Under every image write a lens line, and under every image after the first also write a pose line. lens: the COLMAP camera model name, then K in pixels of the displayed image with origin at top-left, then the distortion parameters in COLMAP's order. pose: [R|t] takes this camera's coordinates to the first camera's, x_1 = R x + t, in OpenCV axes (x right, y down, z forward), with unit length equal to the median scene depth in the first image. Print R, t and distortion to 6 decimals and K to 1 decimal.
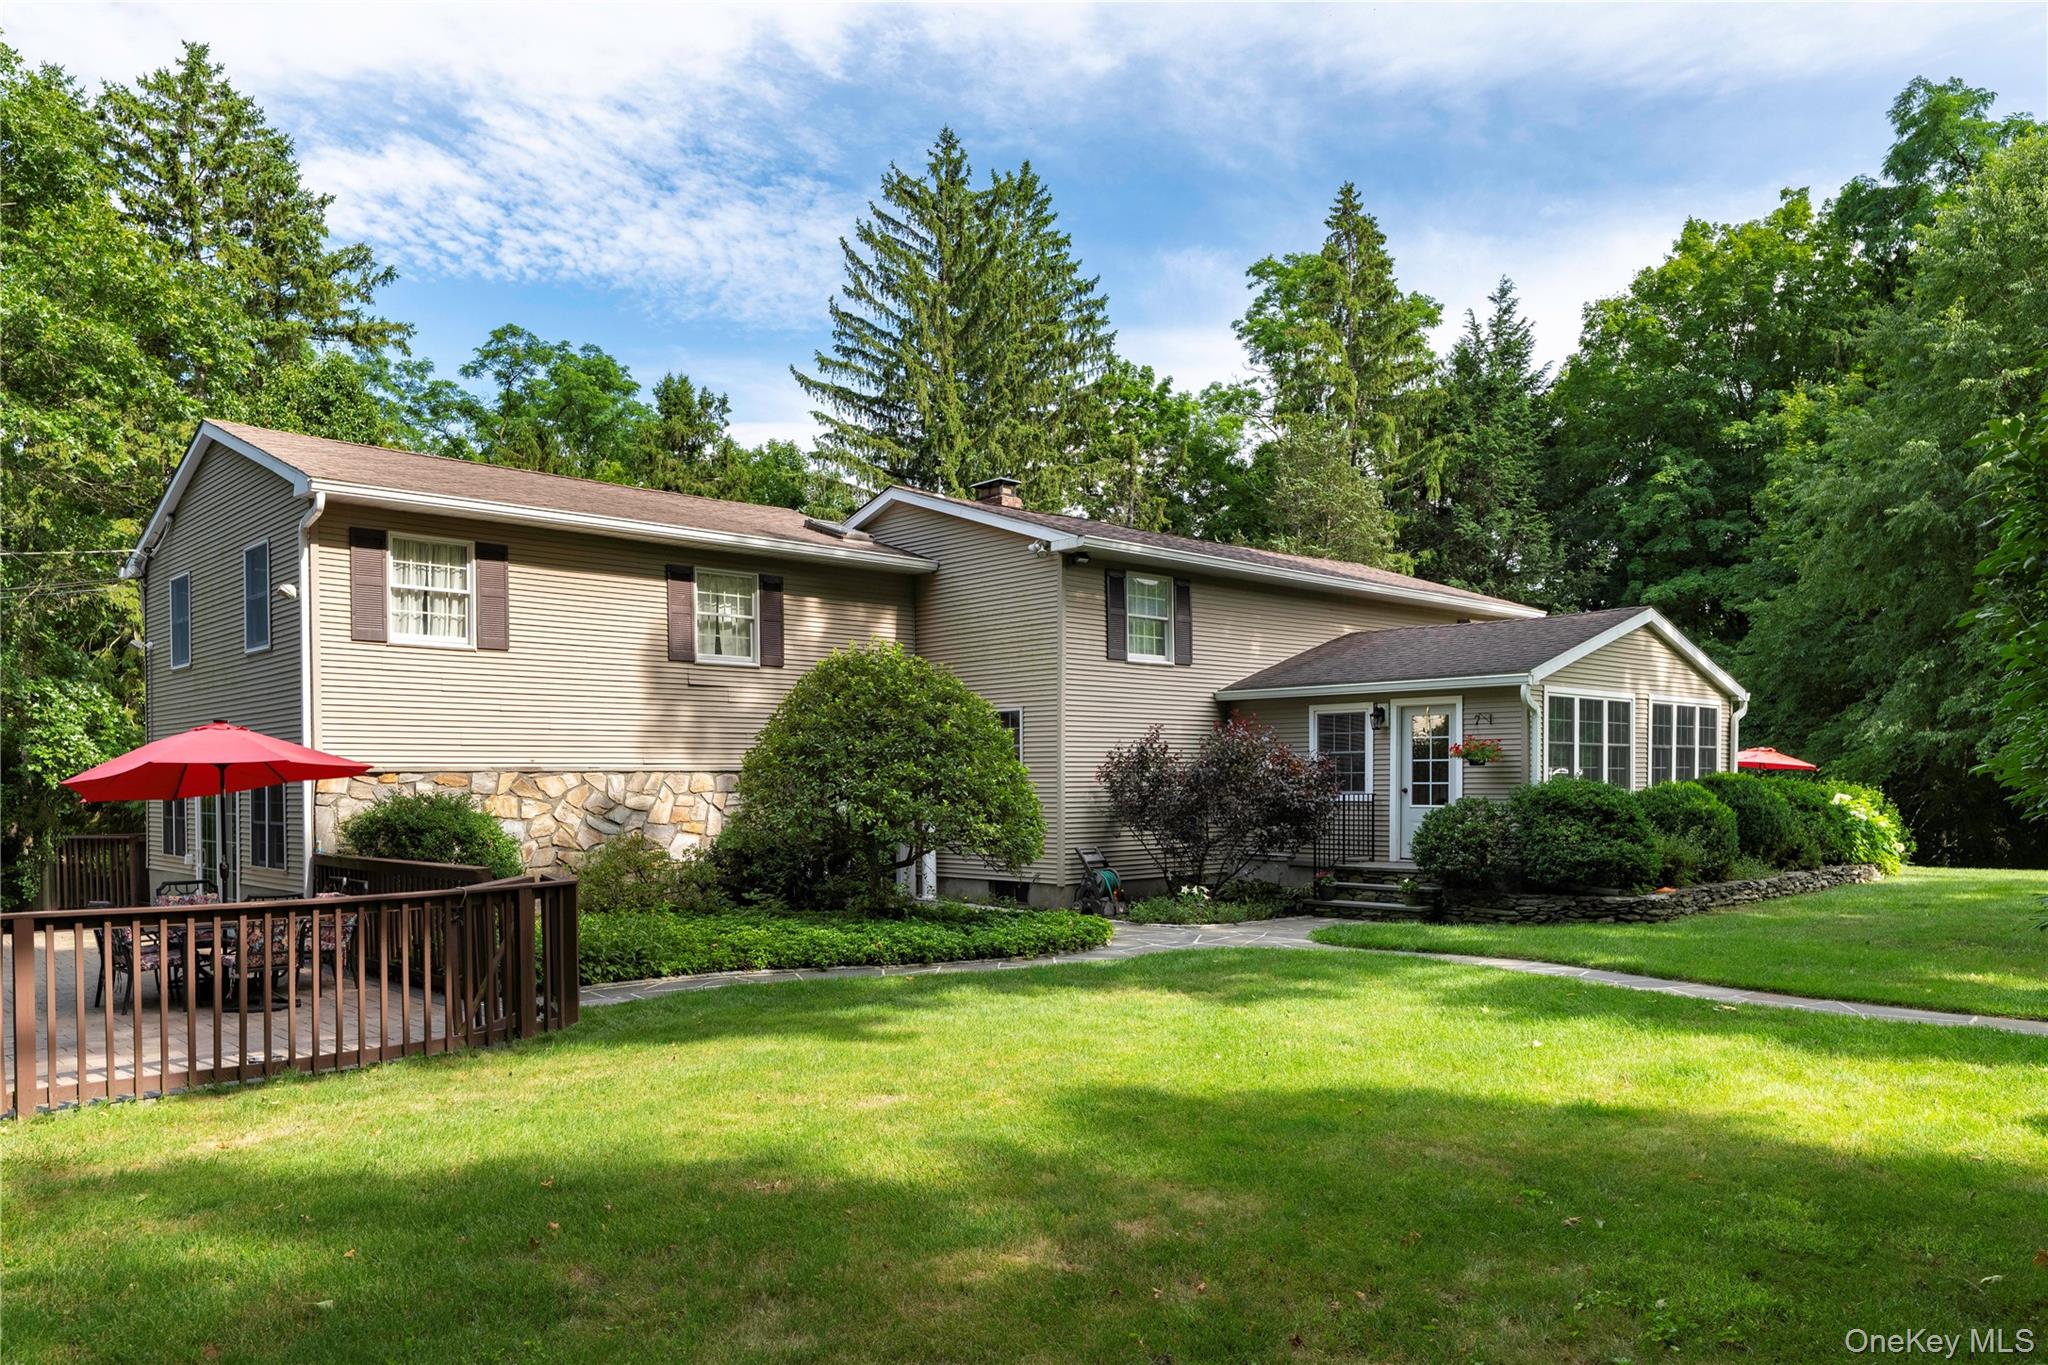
lens RADIAL K [[1412.3, 0, 1023.1], [0, 1412.3, 777.2], [0, 0, 1]] dist [0.011296, 0.008202]
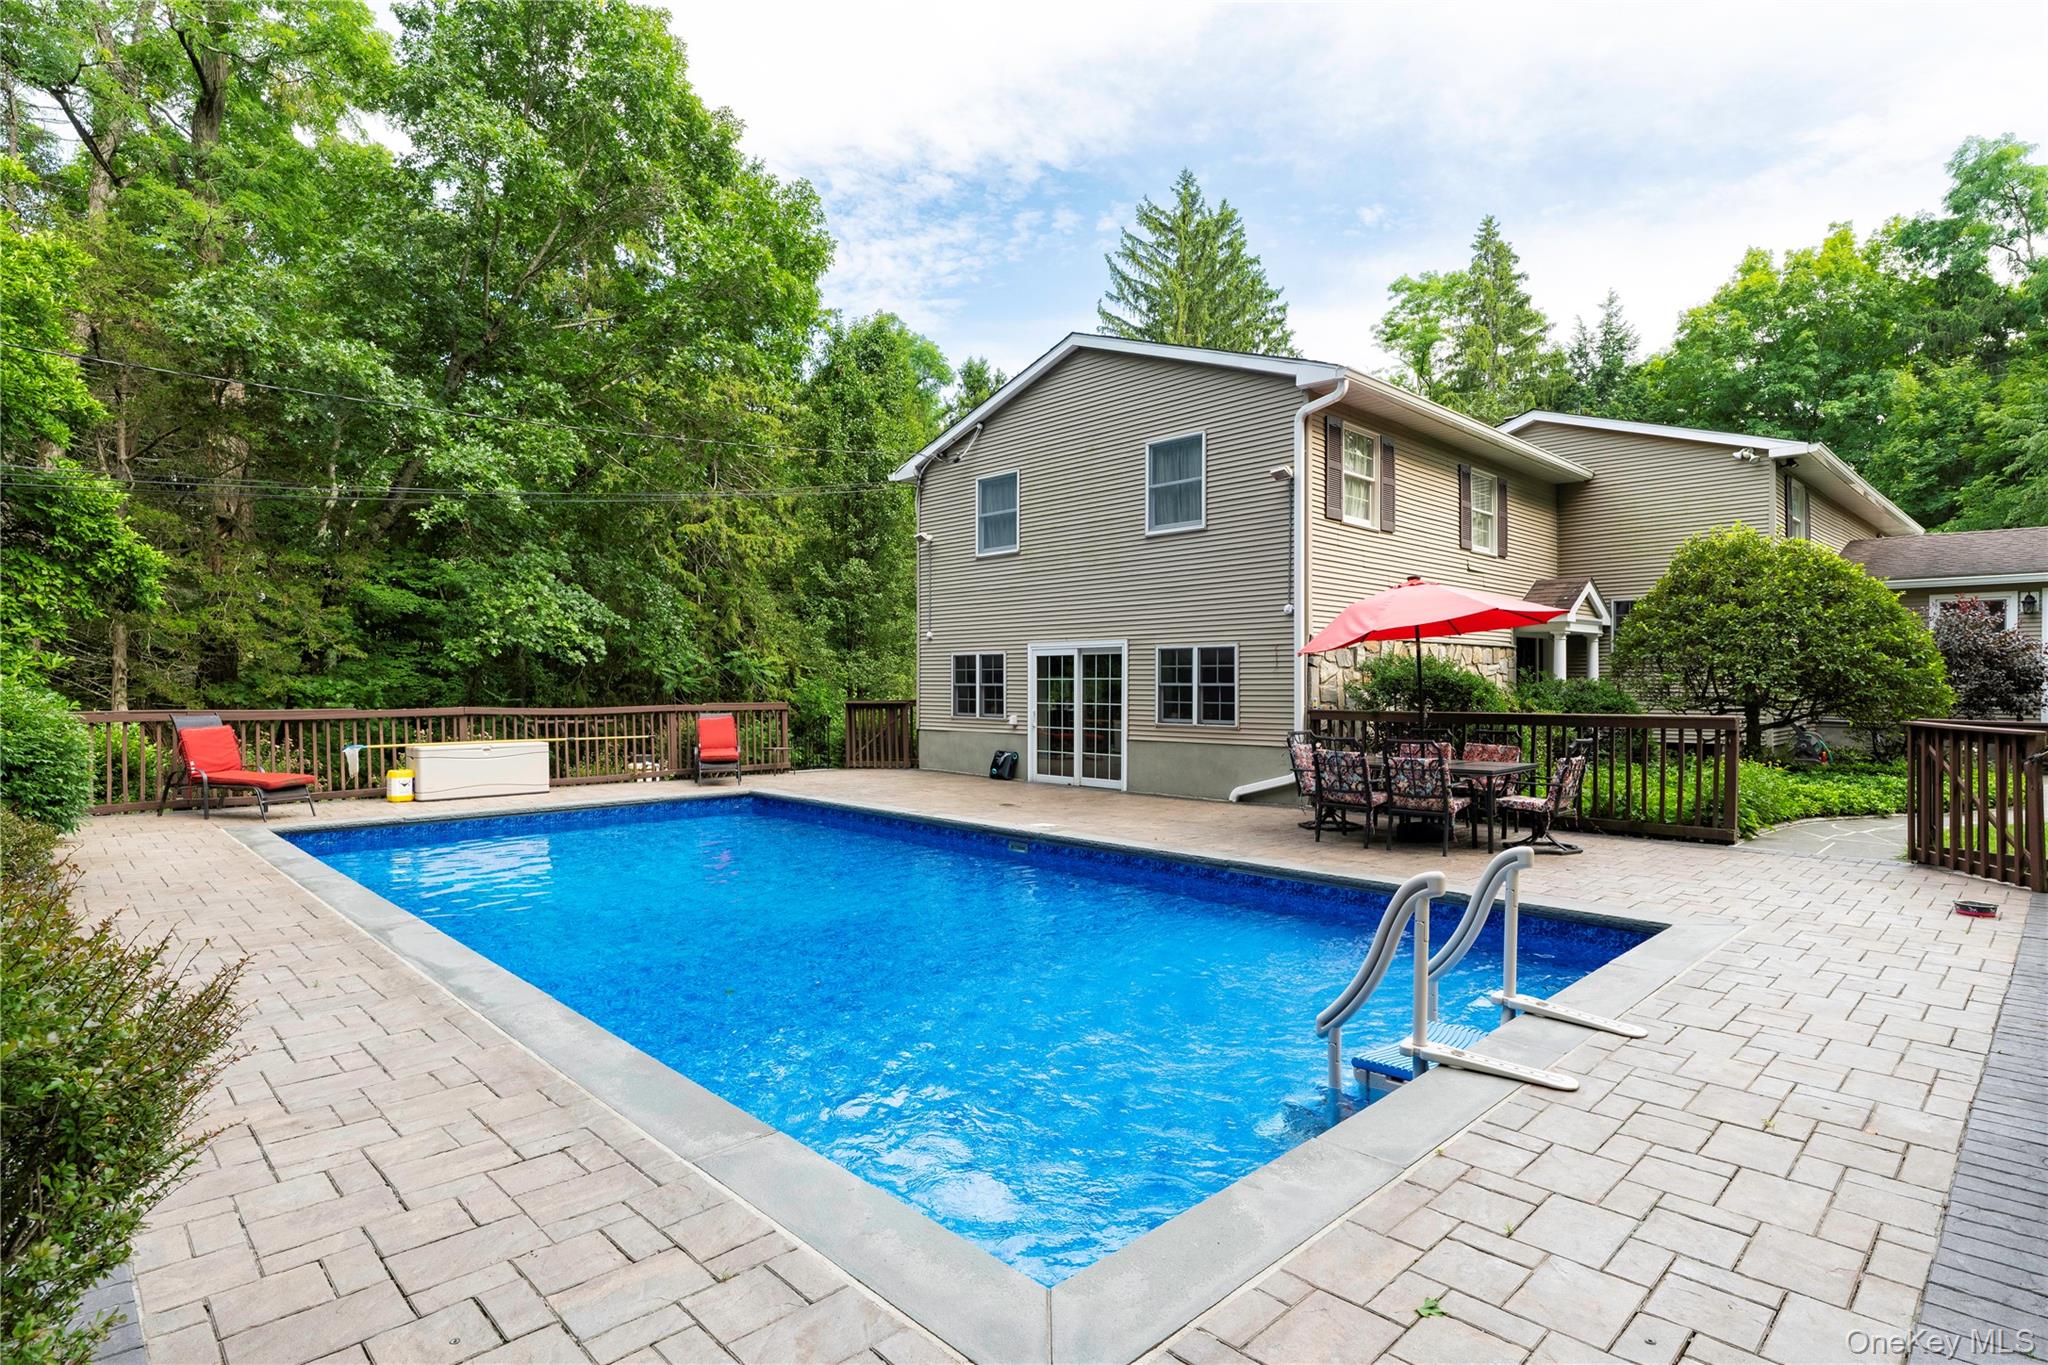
lens RADIAL K [[1040.6, 0, 1024.0], [0, 1040.6, 682.5], [0, 0, 1]] dist [-0.002739, -0.000680]
pose [[0.999968, 0.007137, 0.003736, -0.202032], [-0.007138, 0.999974, 0.000345, 0.009570], [-0.003734, -0.000371, 0.999993, 0.053127]]
